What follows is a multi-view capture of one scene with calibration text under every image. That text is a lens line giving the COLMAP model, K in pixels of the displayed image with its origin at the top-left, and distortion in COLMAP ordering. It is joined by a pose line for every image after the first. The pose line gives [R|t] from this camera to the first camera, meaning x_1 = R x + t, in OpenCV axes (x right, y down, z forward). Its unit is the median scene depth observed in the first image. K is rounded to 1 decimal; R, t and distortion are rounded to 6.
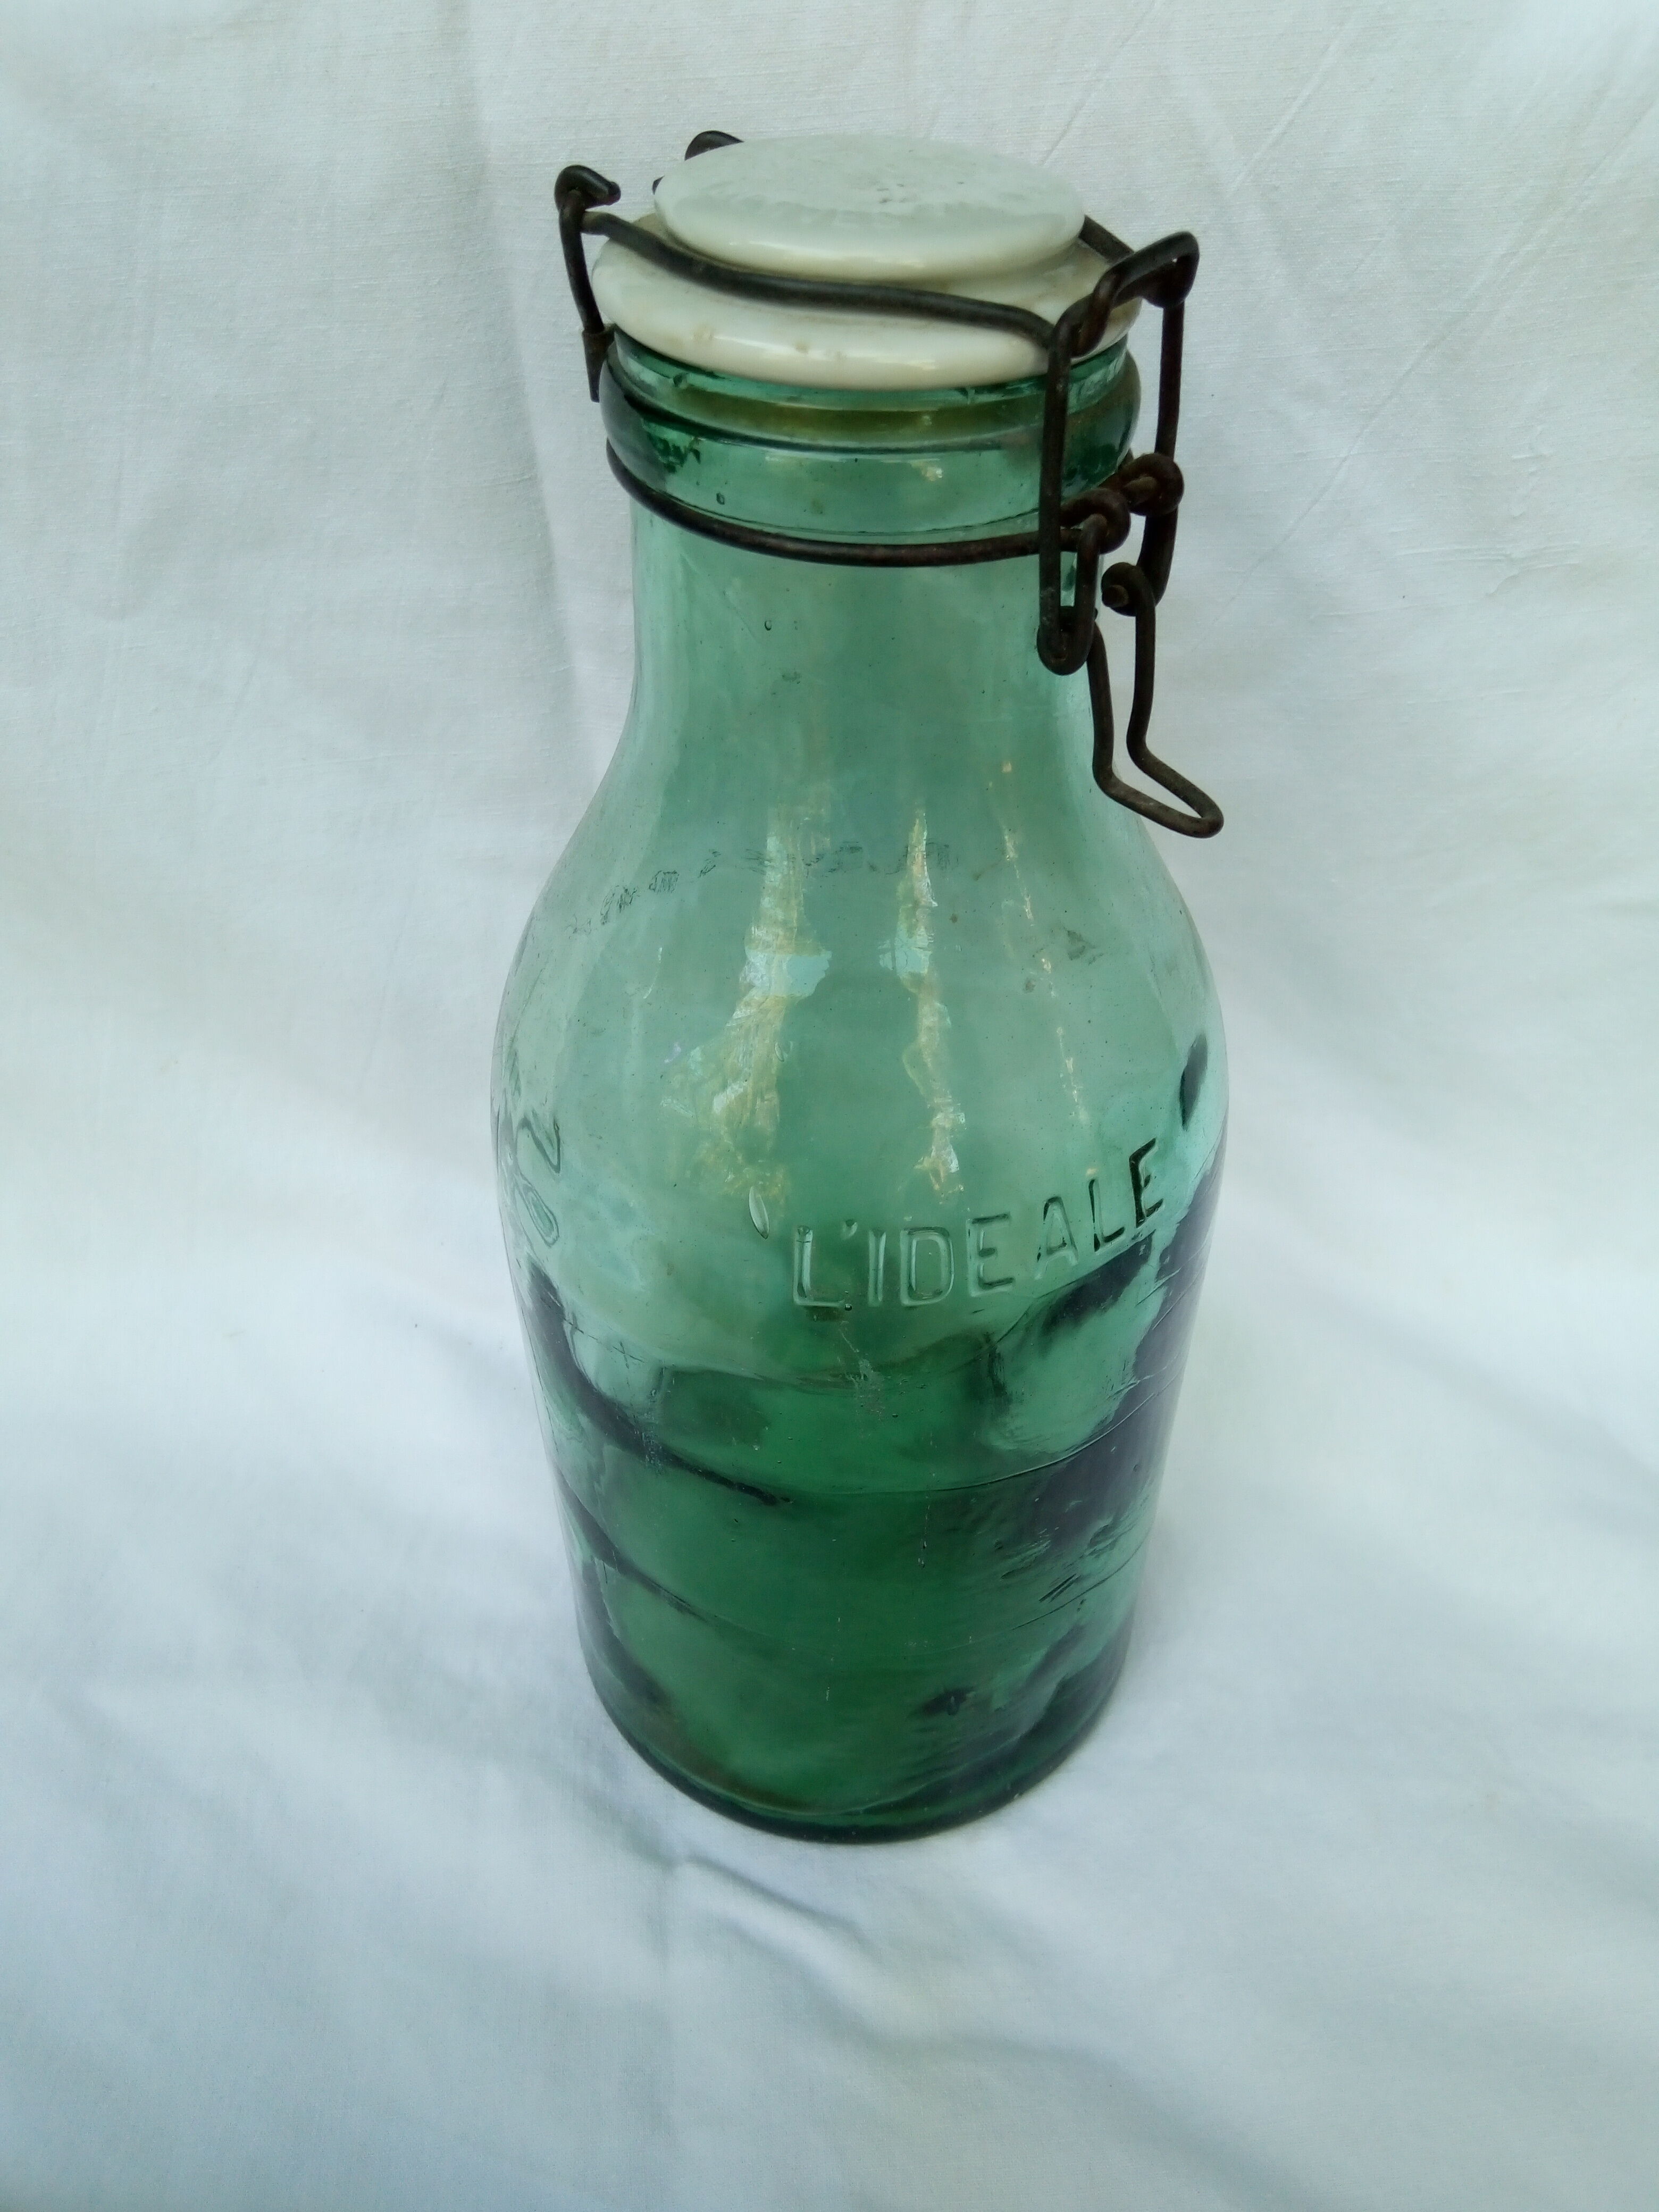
lens RADIAL K [[1726.3, 0, 839.3], [0, 1726.3, 1116.8], [0, 0, 1]] dist [0.001535, -0.010348]
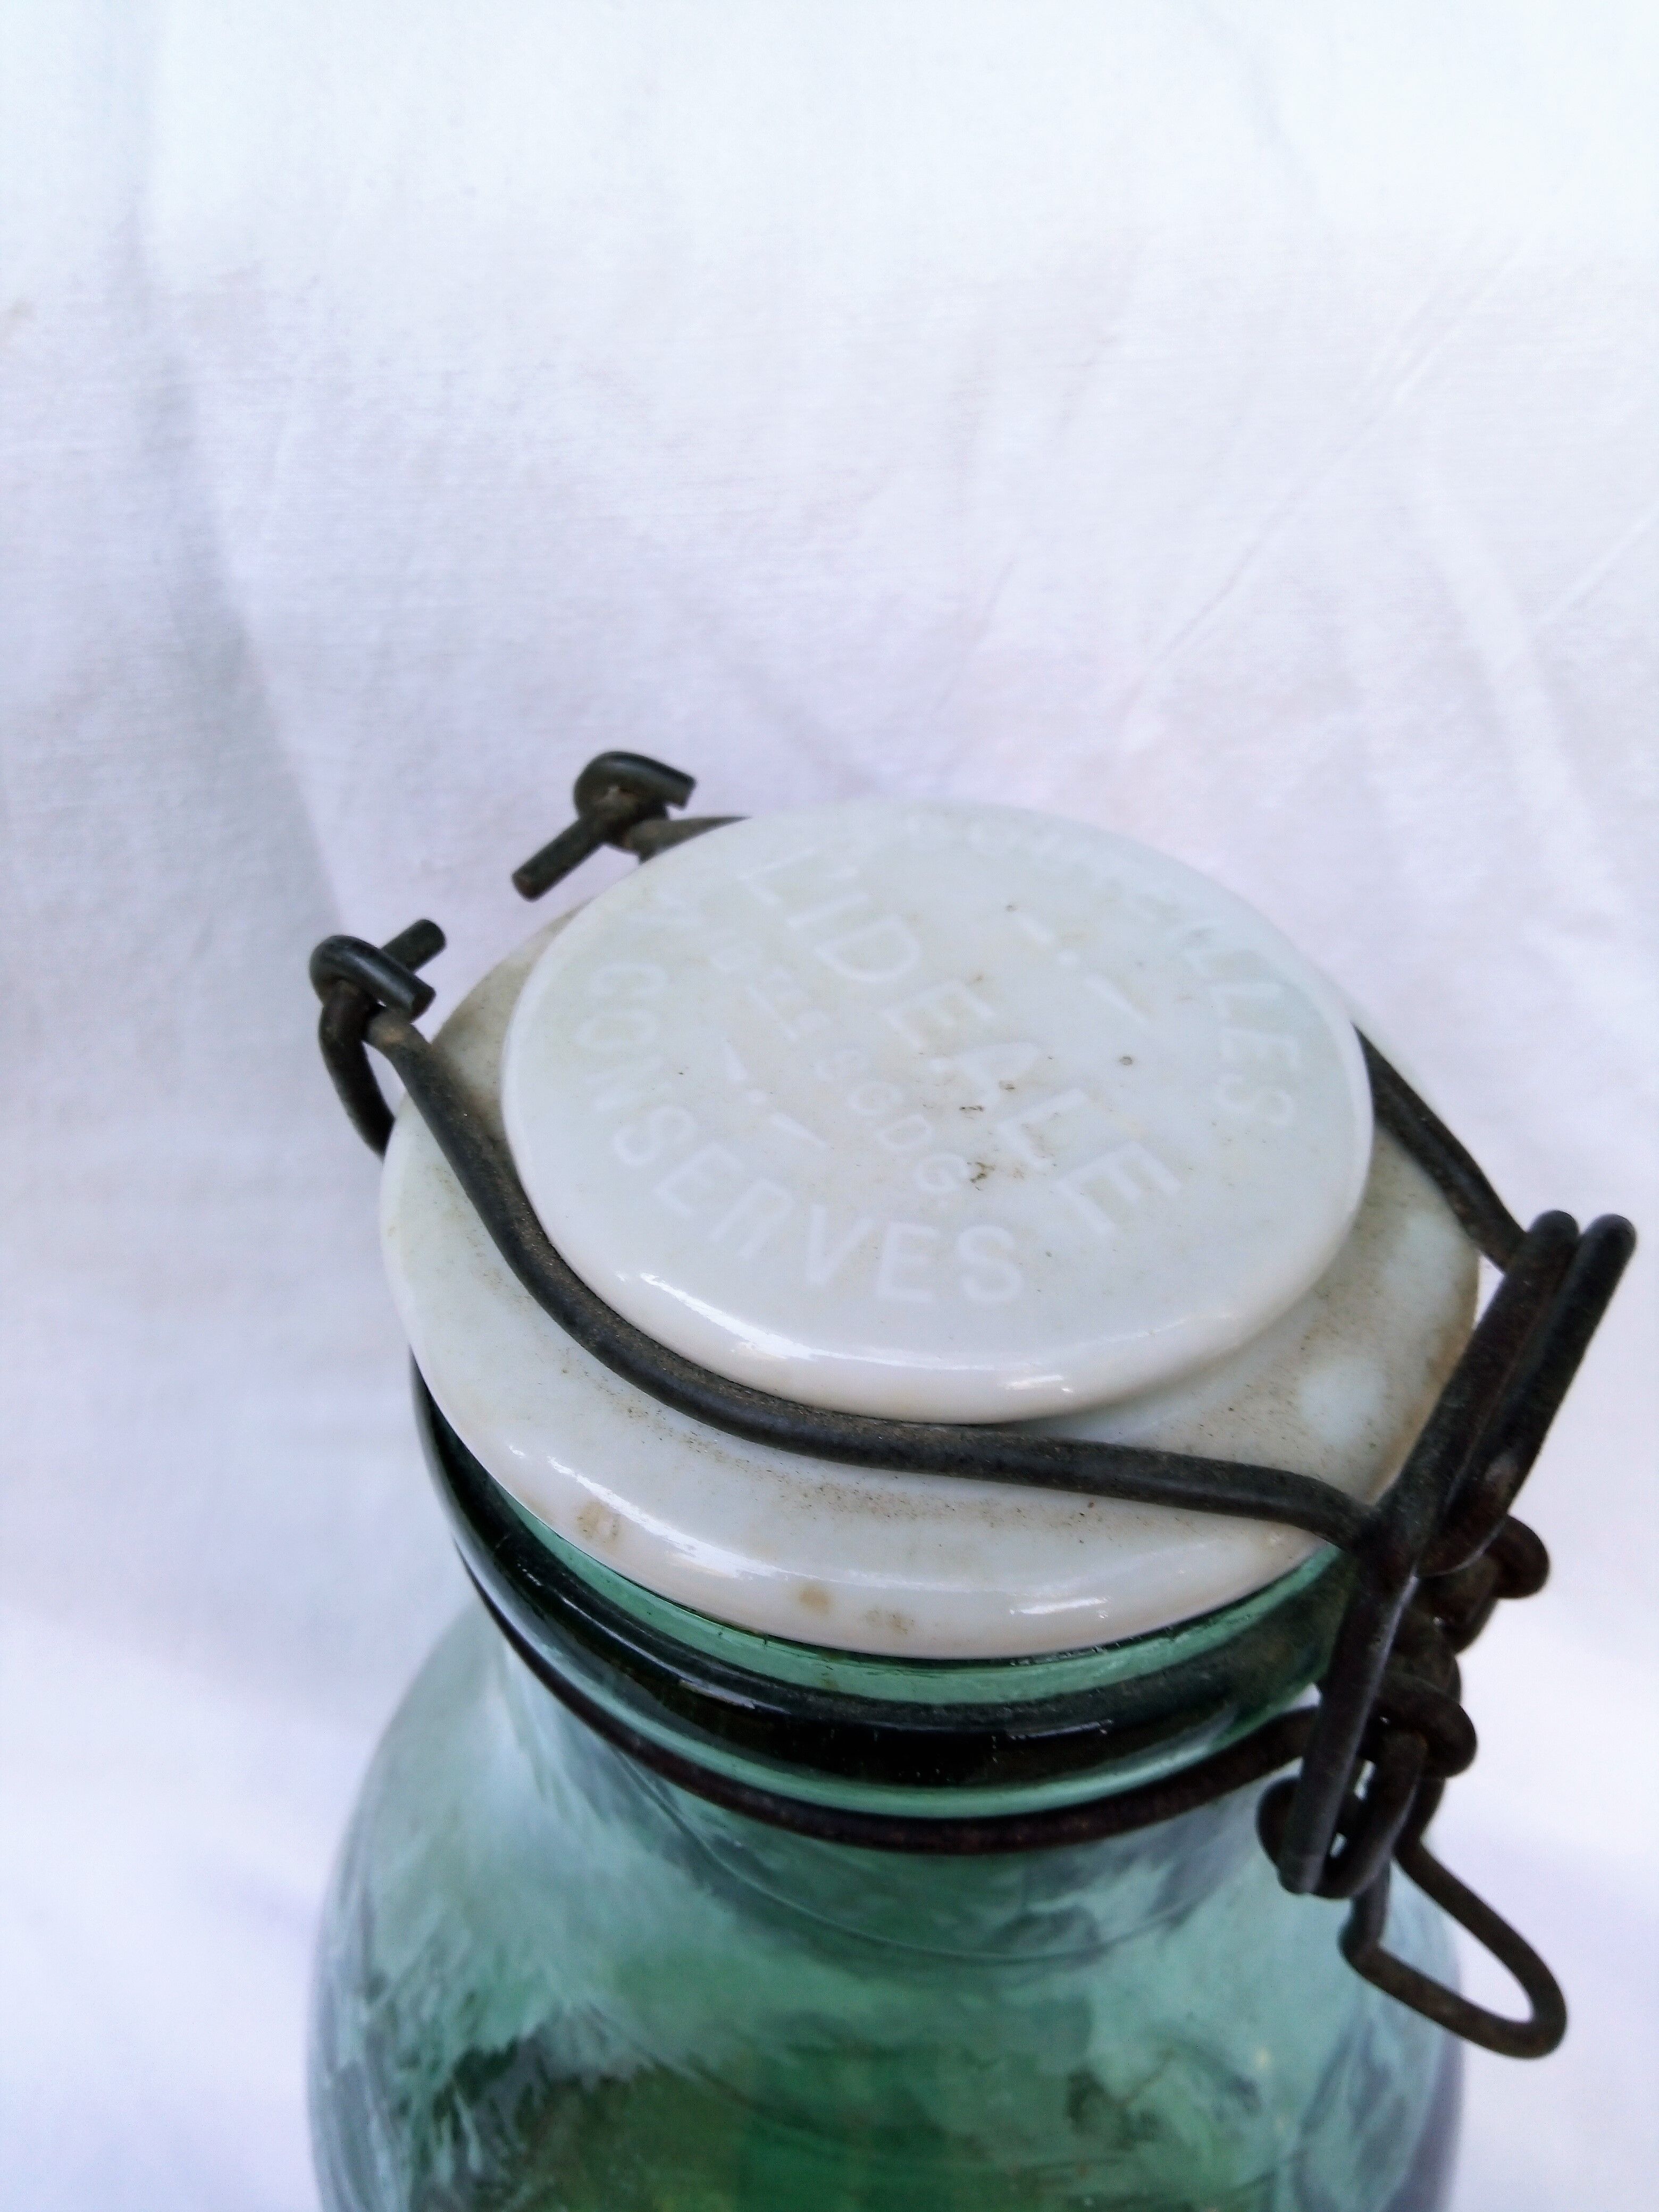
lens RADIAL K [[1795.0, 0, 810.2], [0, 1795.0, 1188.9], [0, 0, 1]] dist [0.128140, -0.318301]
pose [[0.999854, -0.014716, 0.008733, -0.017919], [0.014154, 0.998019, 0.061303, -0.378122], [-0.009618, -0.061171, 0.998081, 0.344980]]
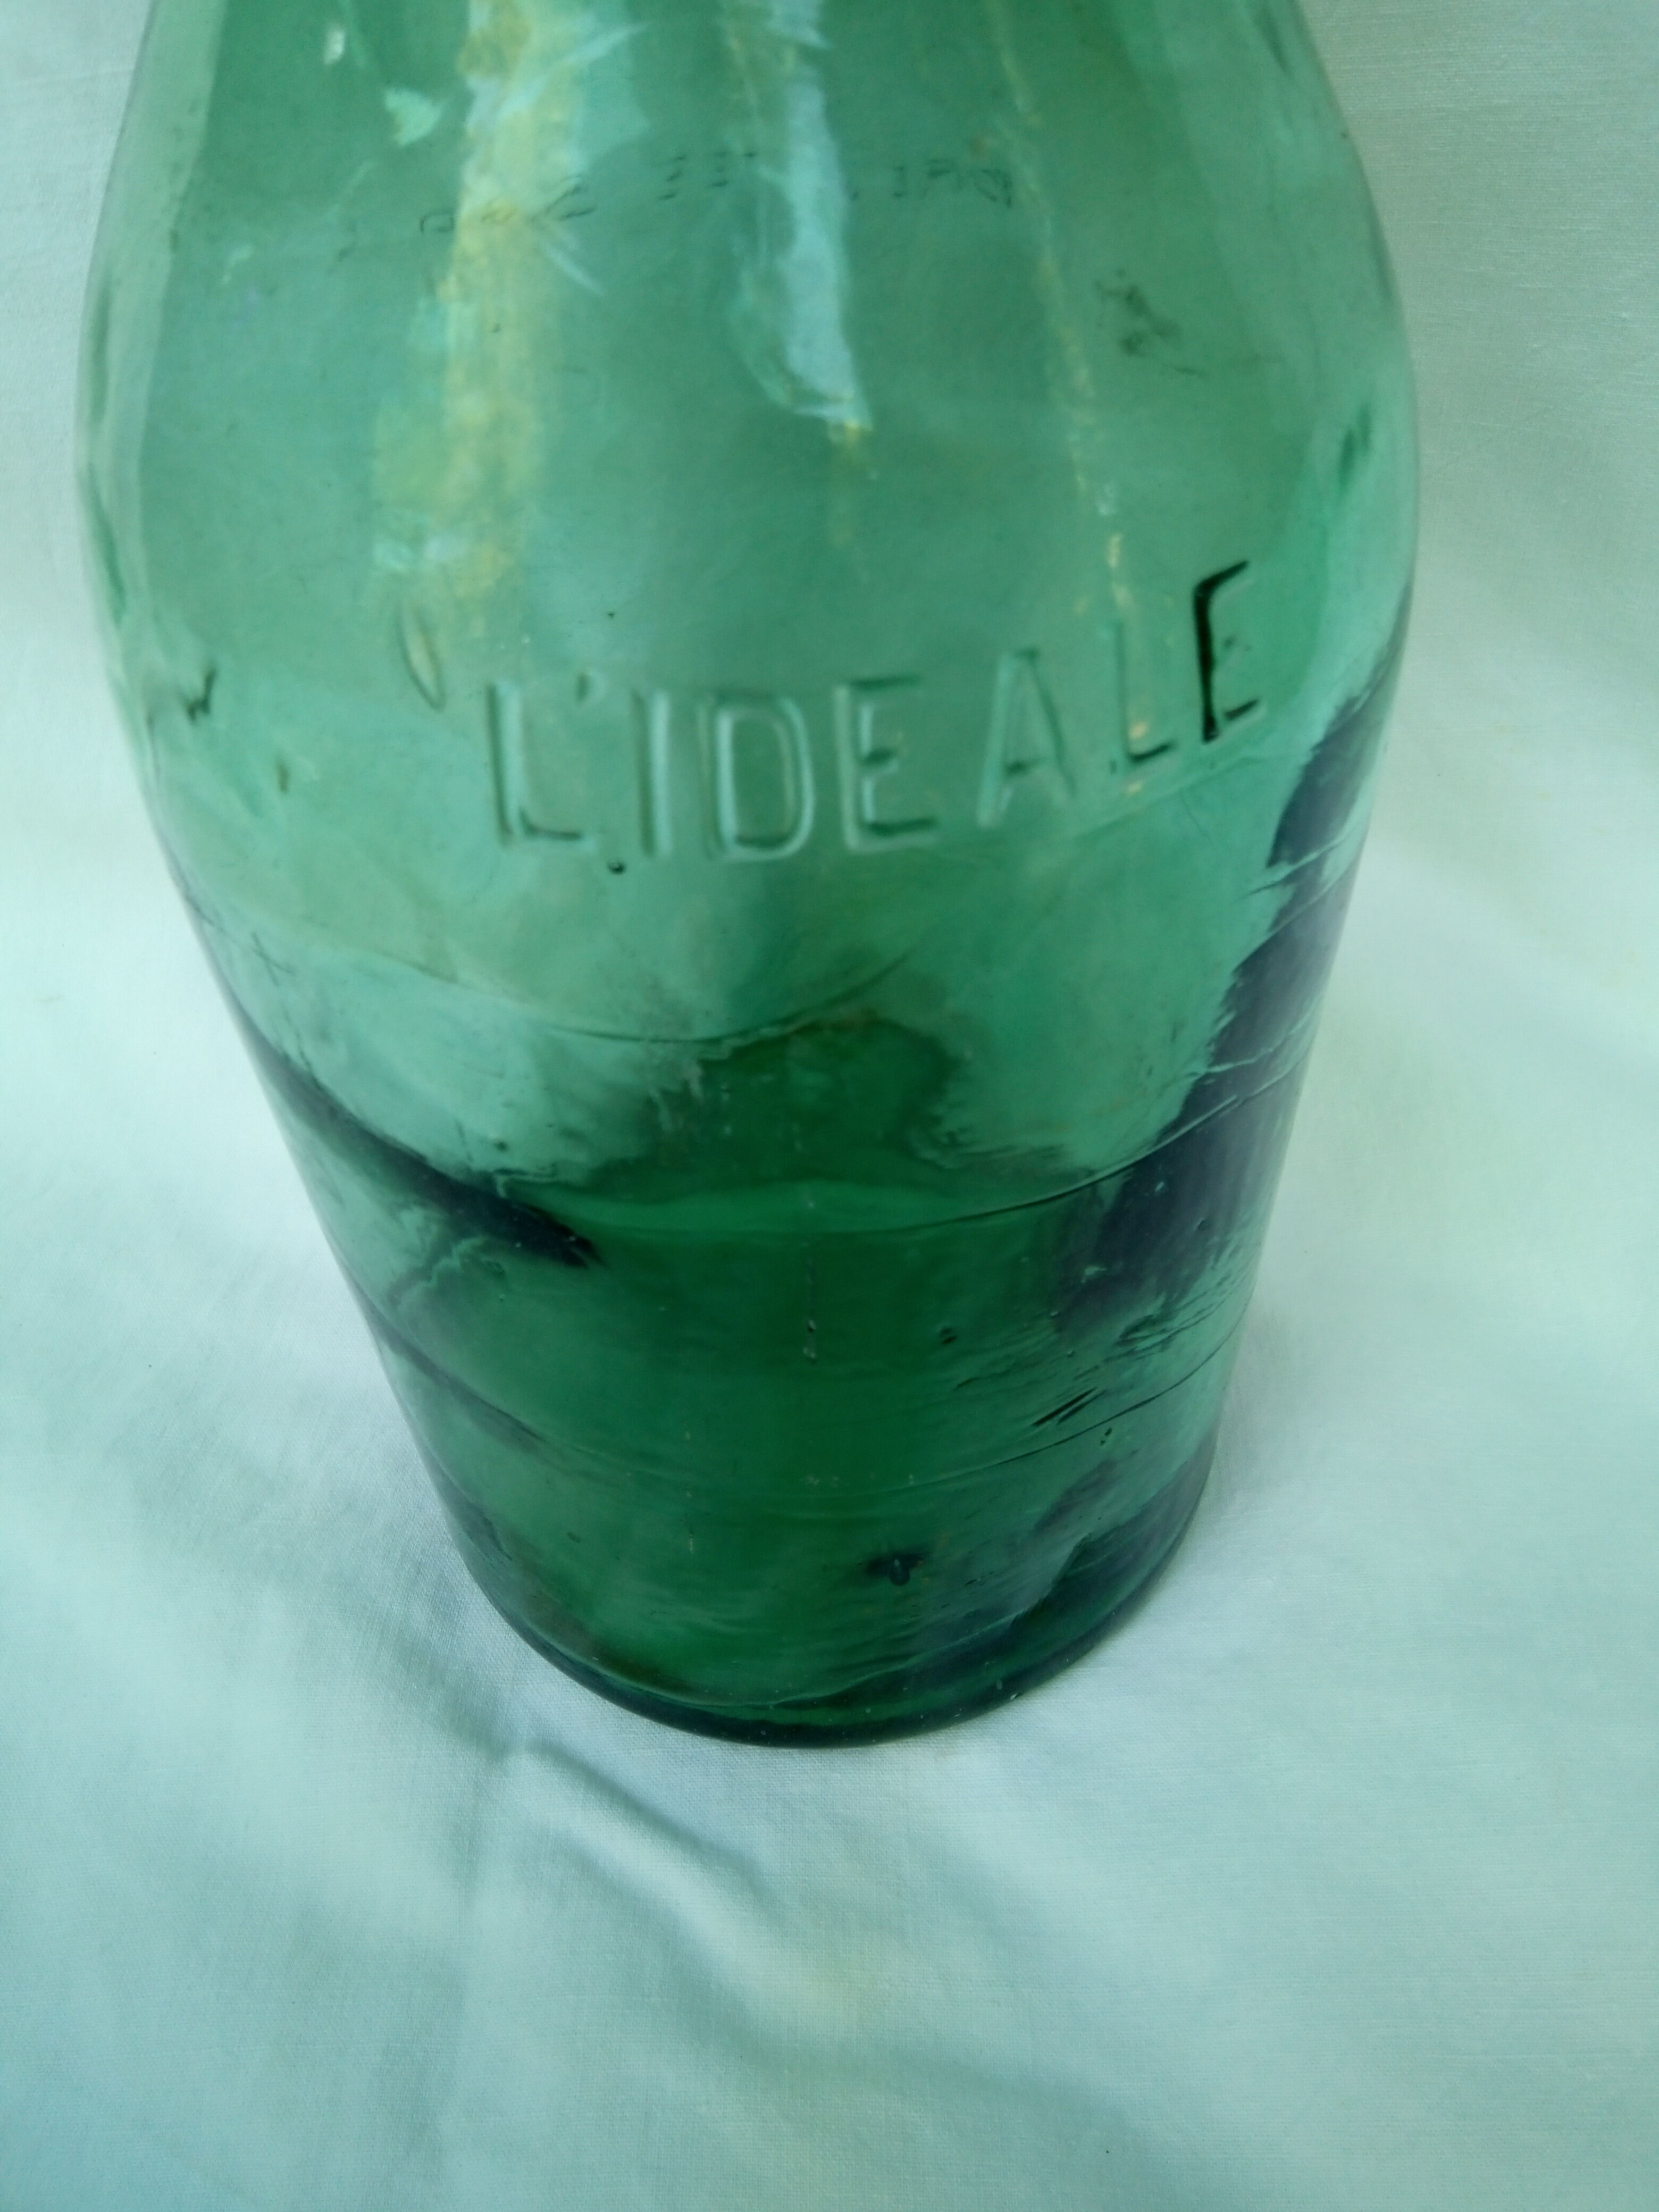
lens RADIAL K [[1726.3, 0, 839.3], [0, 1726.3, 1116.8], [0, 0, 1]] dist [0.001535, -0.010348]
pose [[0.993539, 0.051450, -0.101164, 0.111000], [-0.038259, 0.991002, 0.128263, 0.100751], [0.106852, -0.123564, 0.986567, 0.425102]]
